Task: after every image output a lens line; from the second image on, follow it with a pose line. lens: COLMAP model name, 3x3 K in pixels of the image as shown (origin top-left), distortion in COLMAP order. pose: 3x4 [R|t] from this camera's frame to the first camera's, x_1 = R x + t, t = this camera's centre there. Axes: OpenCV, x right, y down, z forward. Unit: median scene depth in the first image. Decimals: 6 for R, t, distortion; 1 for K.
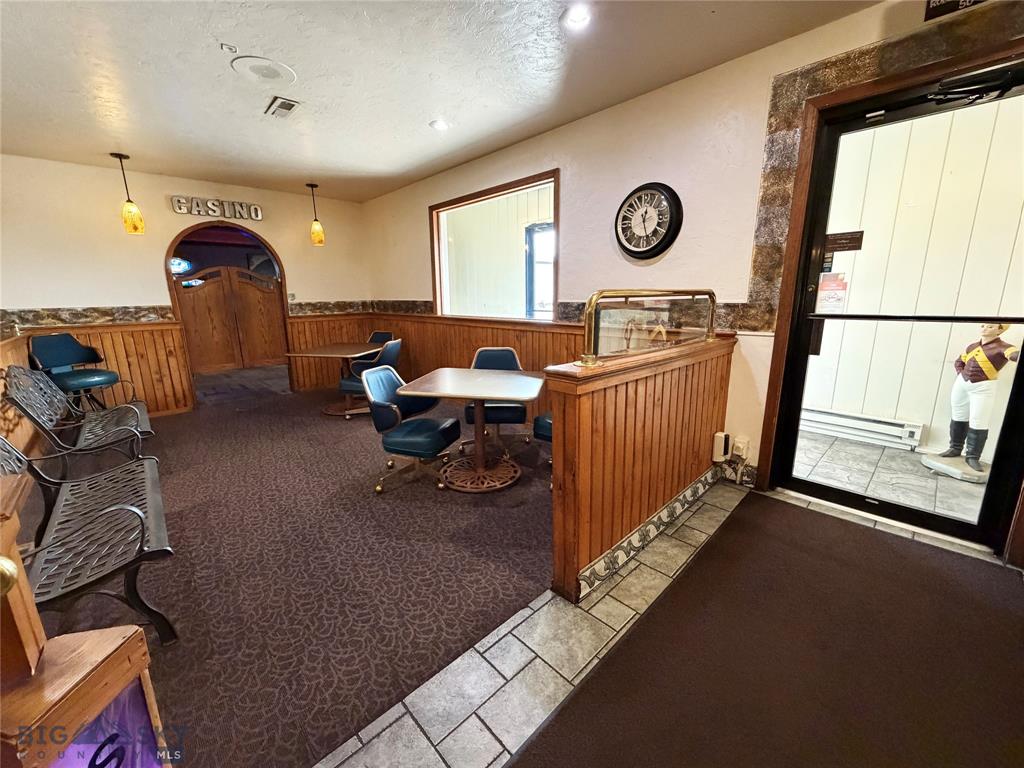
lens RADIAL K [[413.2, 0, 512.0], [0, 413.2, 383.6], [0, 0, 1]] dist [0.001250, 0.000141]
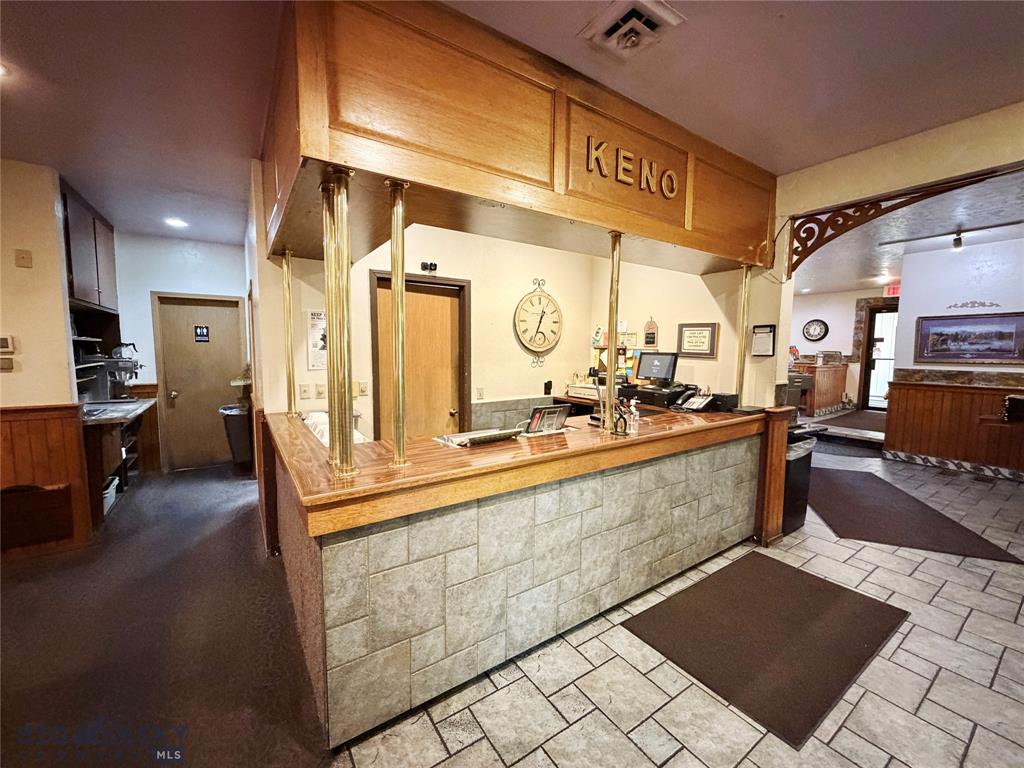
lens RADIAL K [[413.2, 0, 513.9], [0, 413.2, 385.6], [0, 0, 1]] dist [0.001250, 0.000141]
pose [[0.995947, 0.016872, -0.088344, -1.991059], [-0.026937, 0.993114, -0.114015, 0.545405], [0.085812, 0.115933, 0.989543, -2.720938]]
